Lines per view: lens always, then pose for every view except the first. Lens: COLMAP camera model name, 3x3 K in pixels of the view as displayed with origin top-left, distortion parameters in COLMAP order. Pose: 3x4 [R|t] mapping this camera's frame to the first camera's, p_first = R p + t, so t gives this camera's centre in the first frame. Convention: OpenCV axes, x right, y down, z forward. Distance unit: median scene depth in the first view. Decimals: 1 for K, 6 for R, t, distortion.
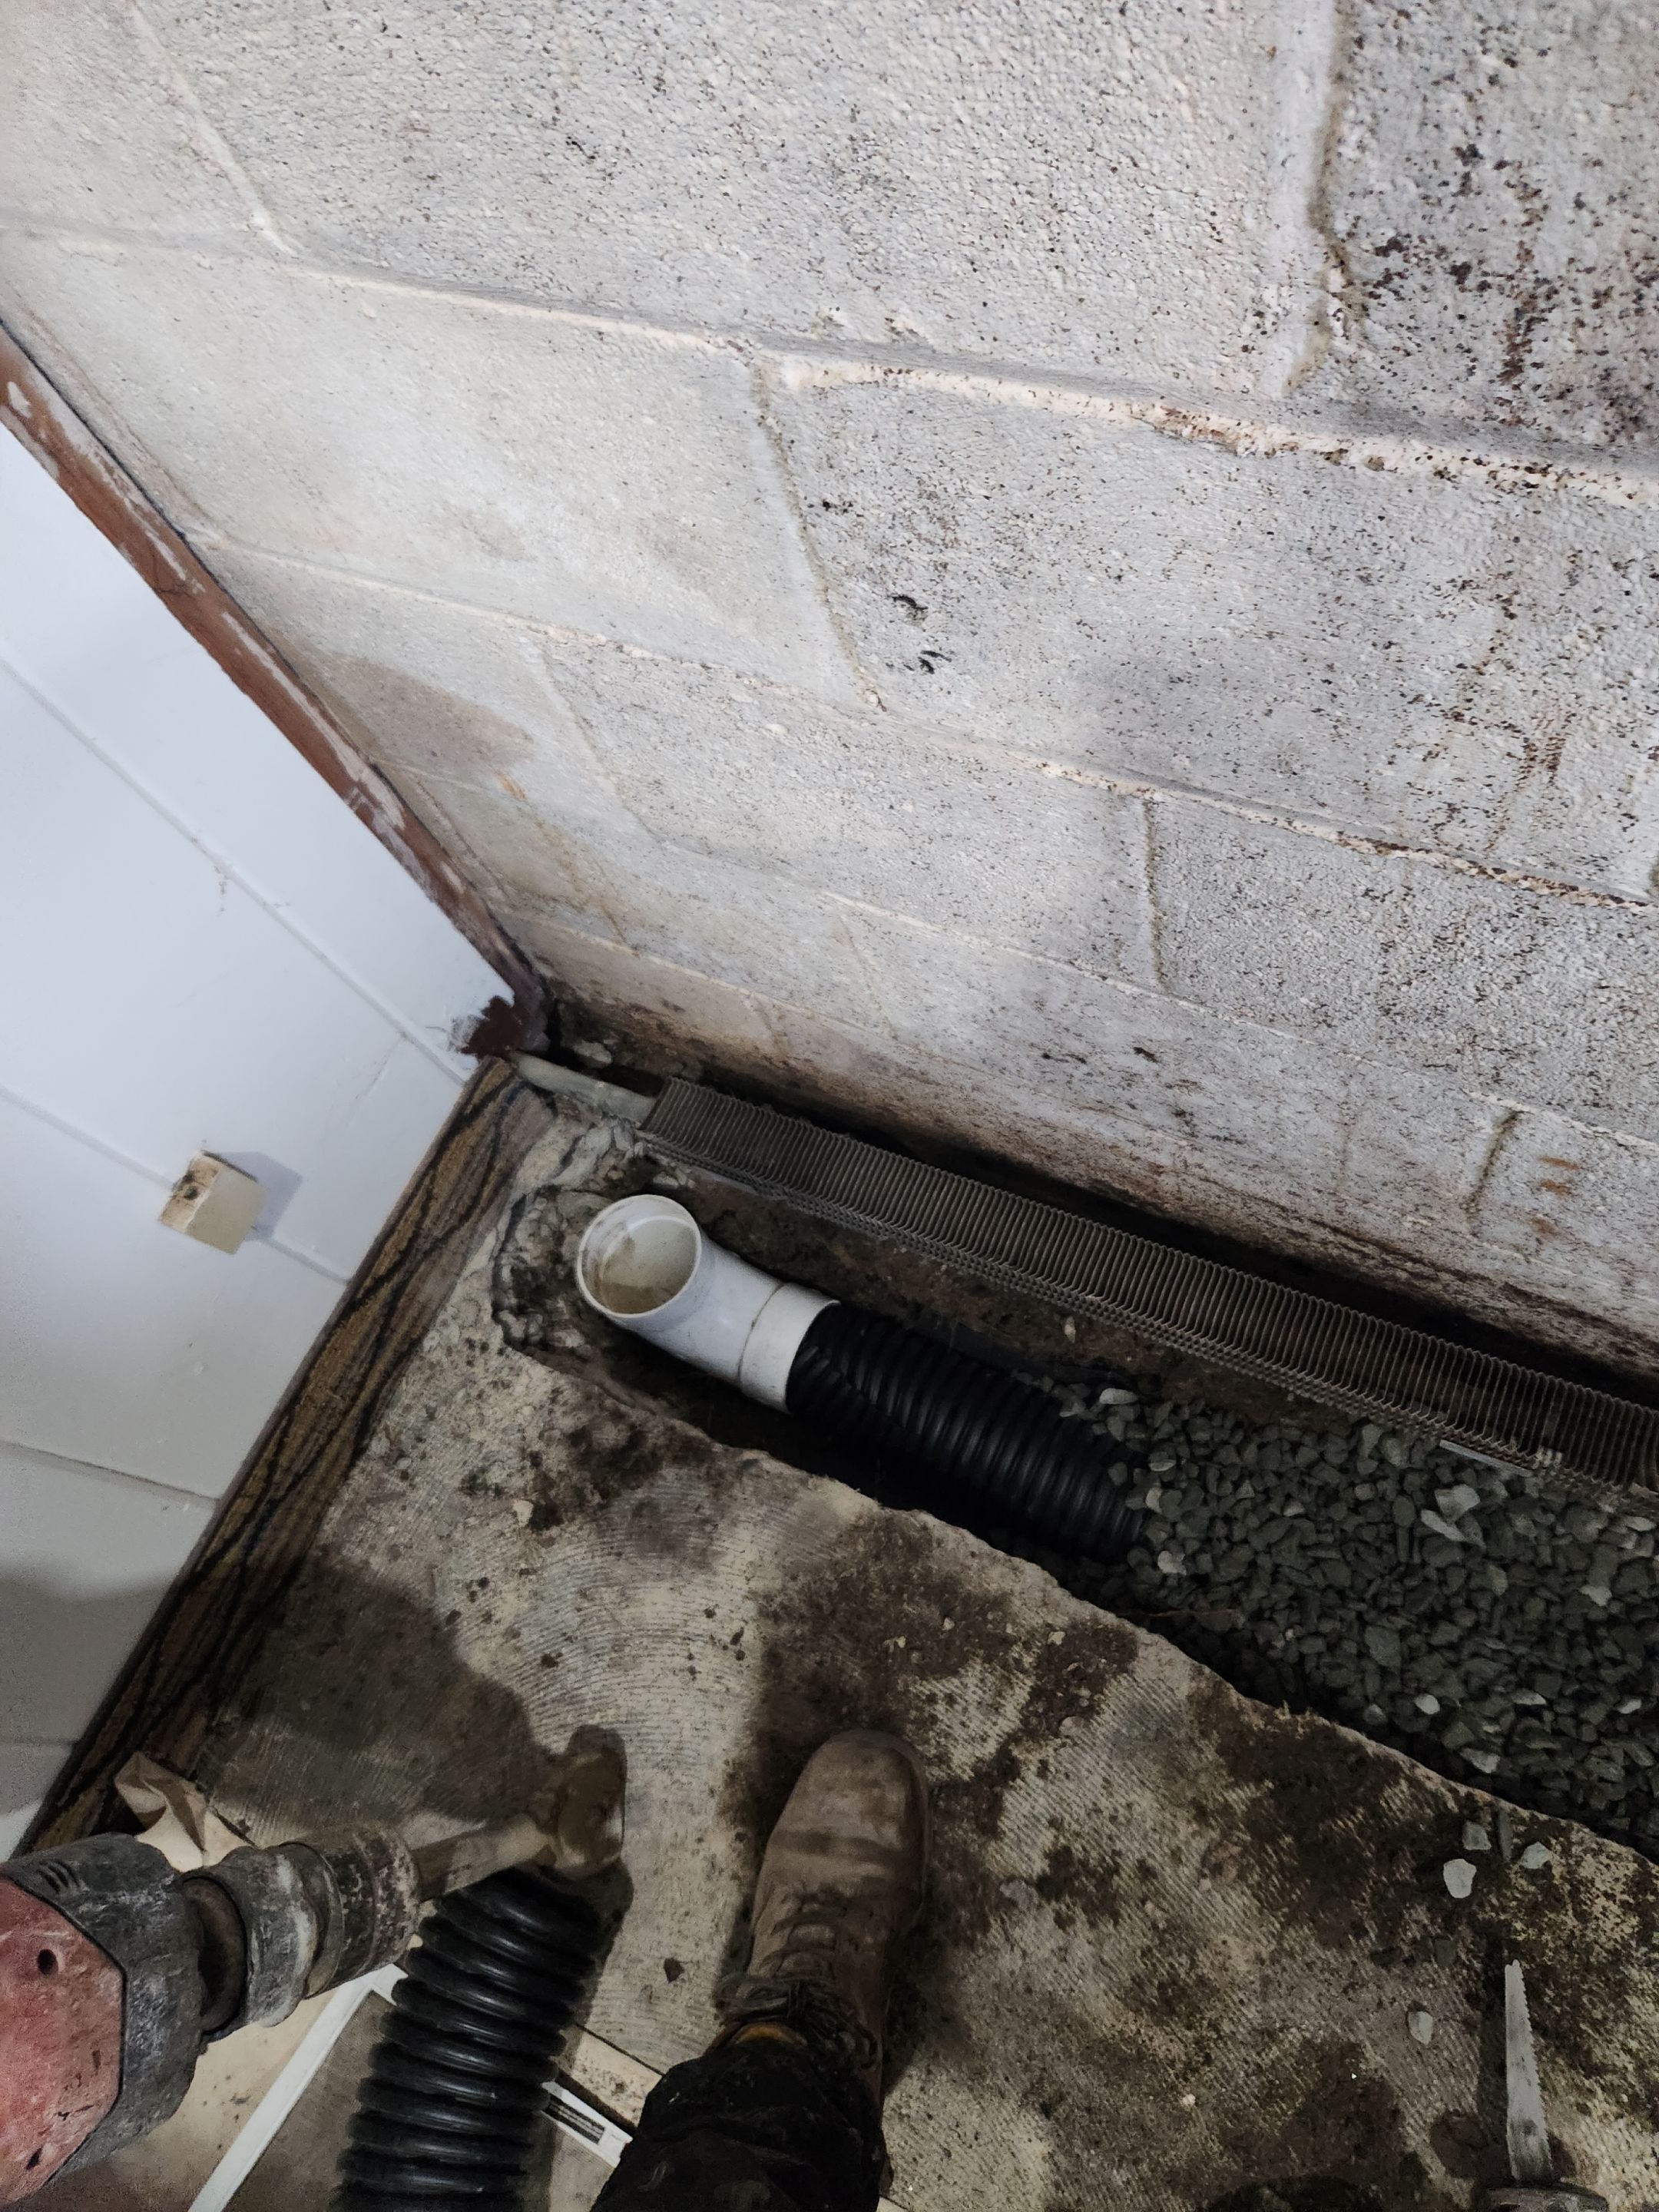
lens RADIAL K [[1537.9, 0, 924.5], [0, 1537.9, 1119.4], [0, 0, 1]] dist [0.065559, -0.053034]
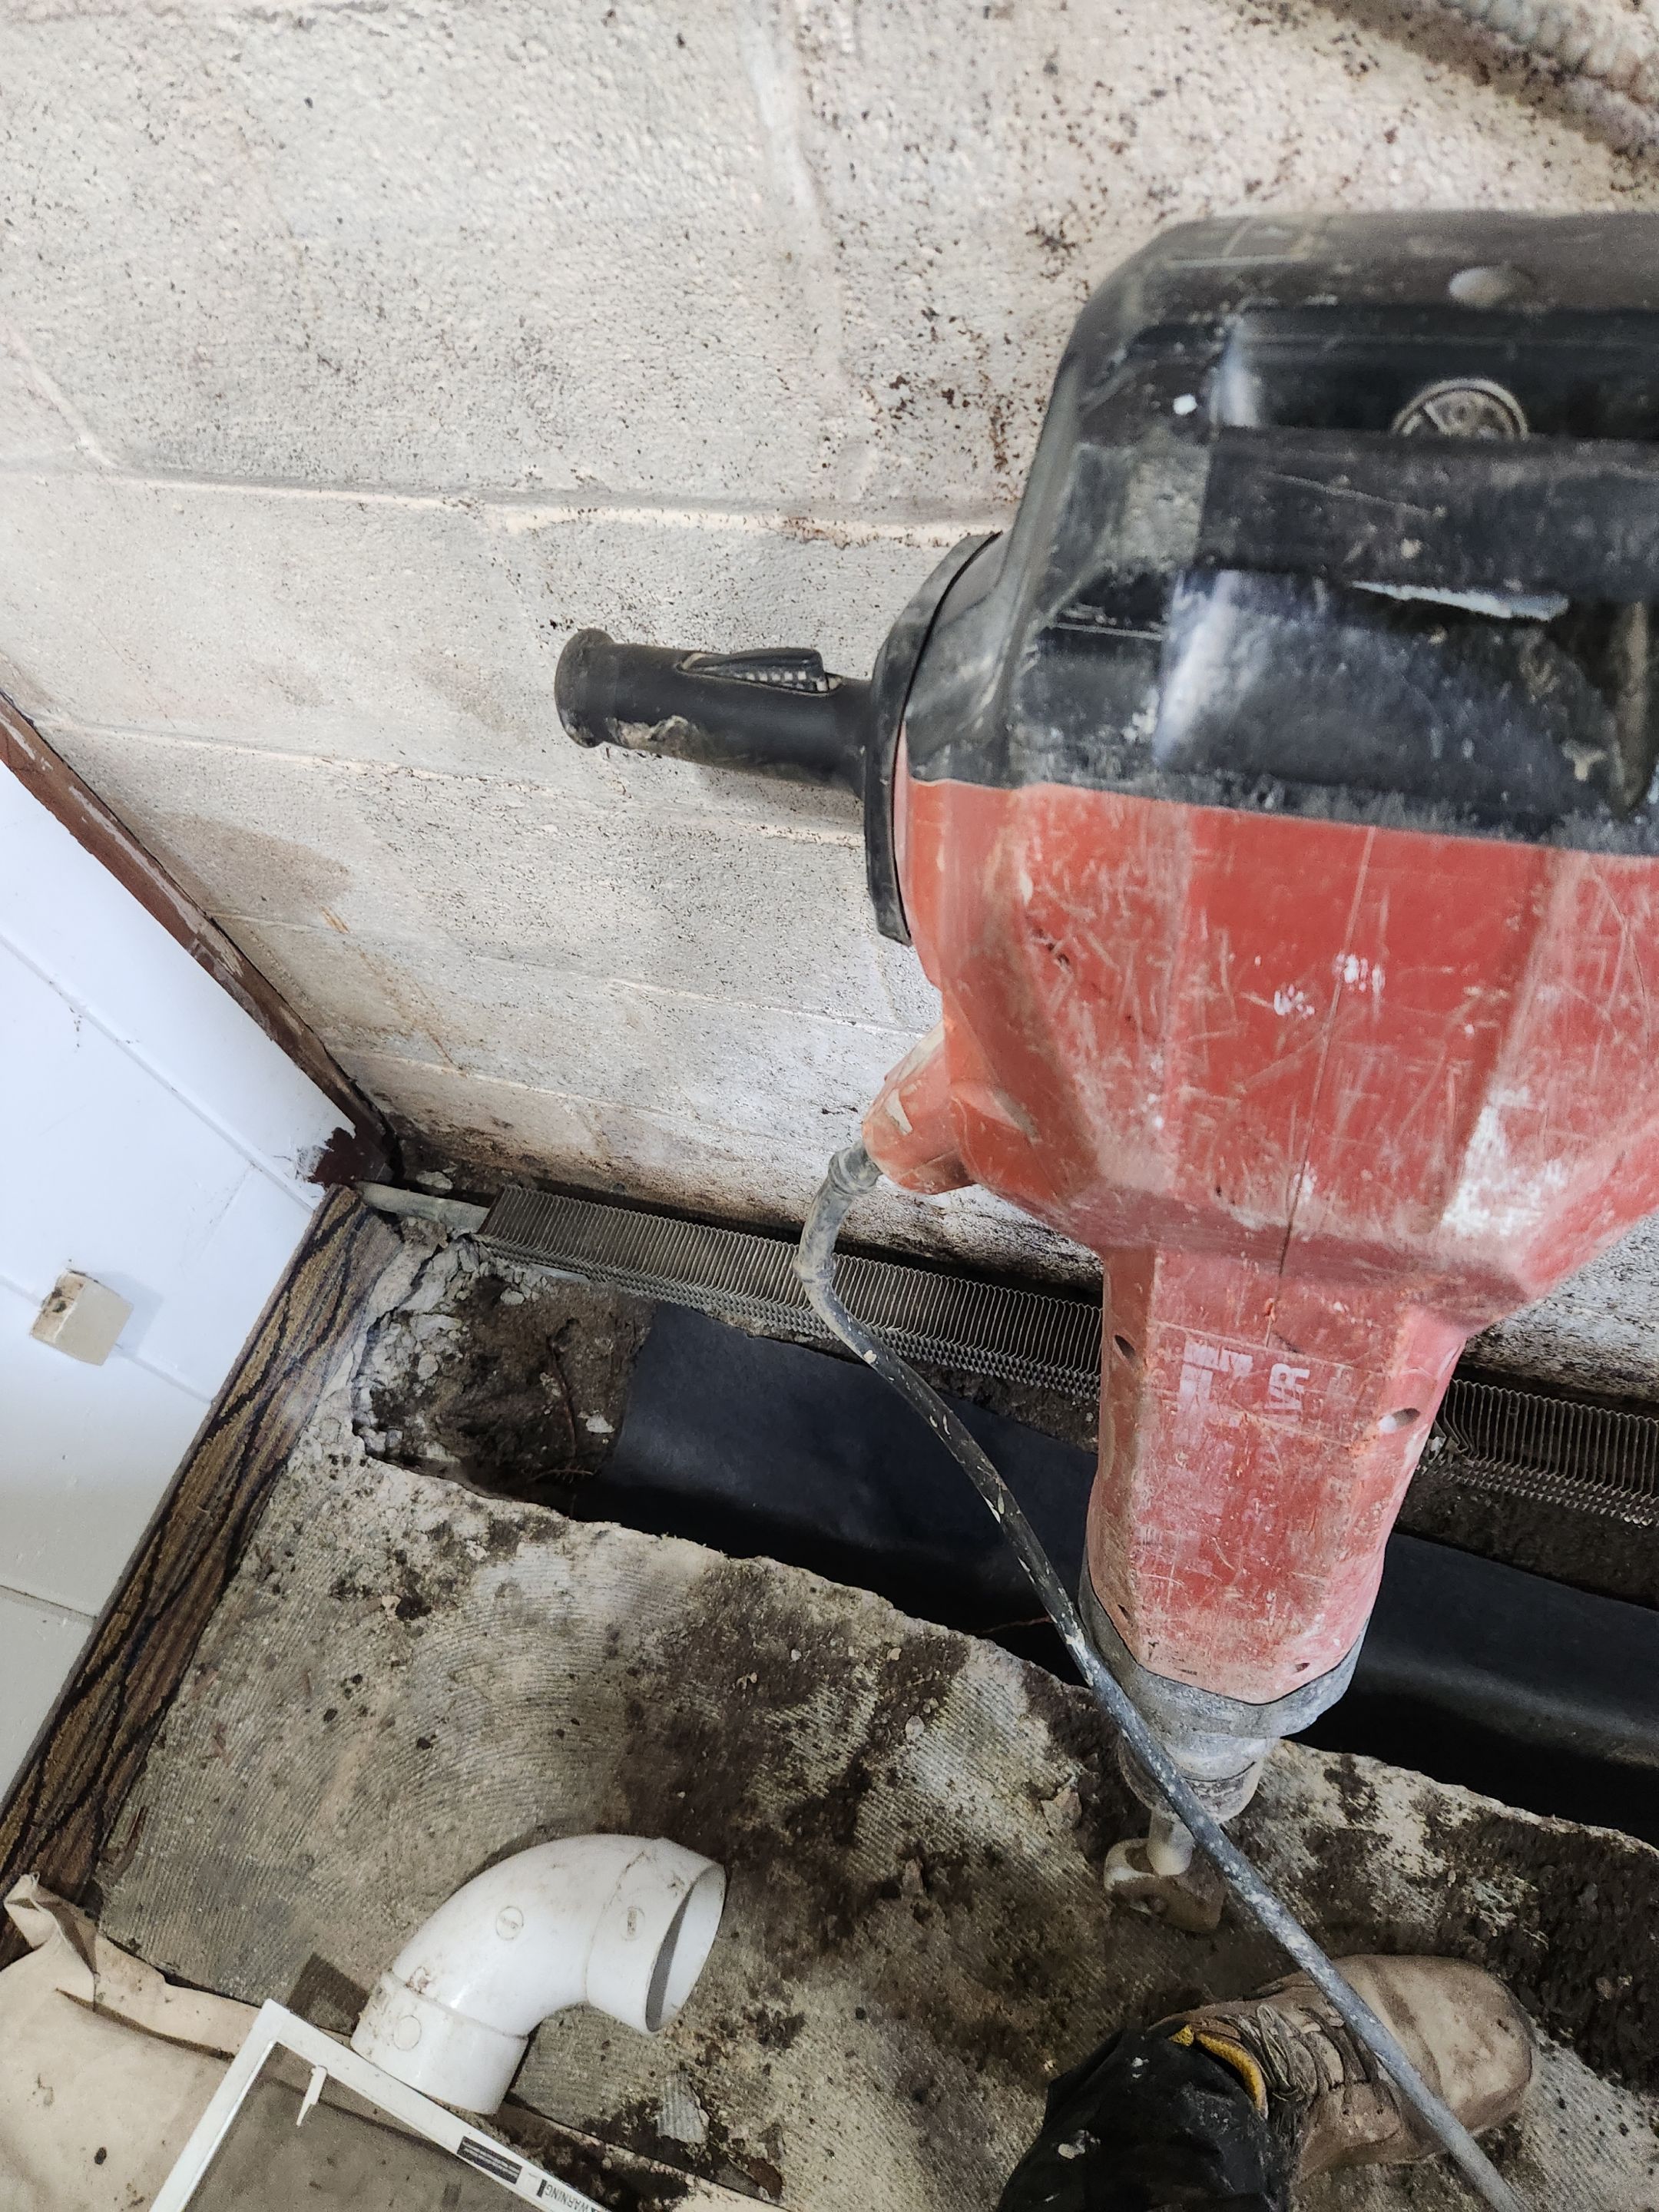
lens RADIAL K [[1461.1, 0, 843.6], [0, 1461.1, 1096.6], [0, 0, 1]] dist [0.075317, -0.055158]
pose [[0.994105, -0.093427, 0.055016, 0.030899], [0.099147, 0.988687, -0.112549, 0.064617], [-0.043879, 0.117341, 0.992122, -0.072737]]
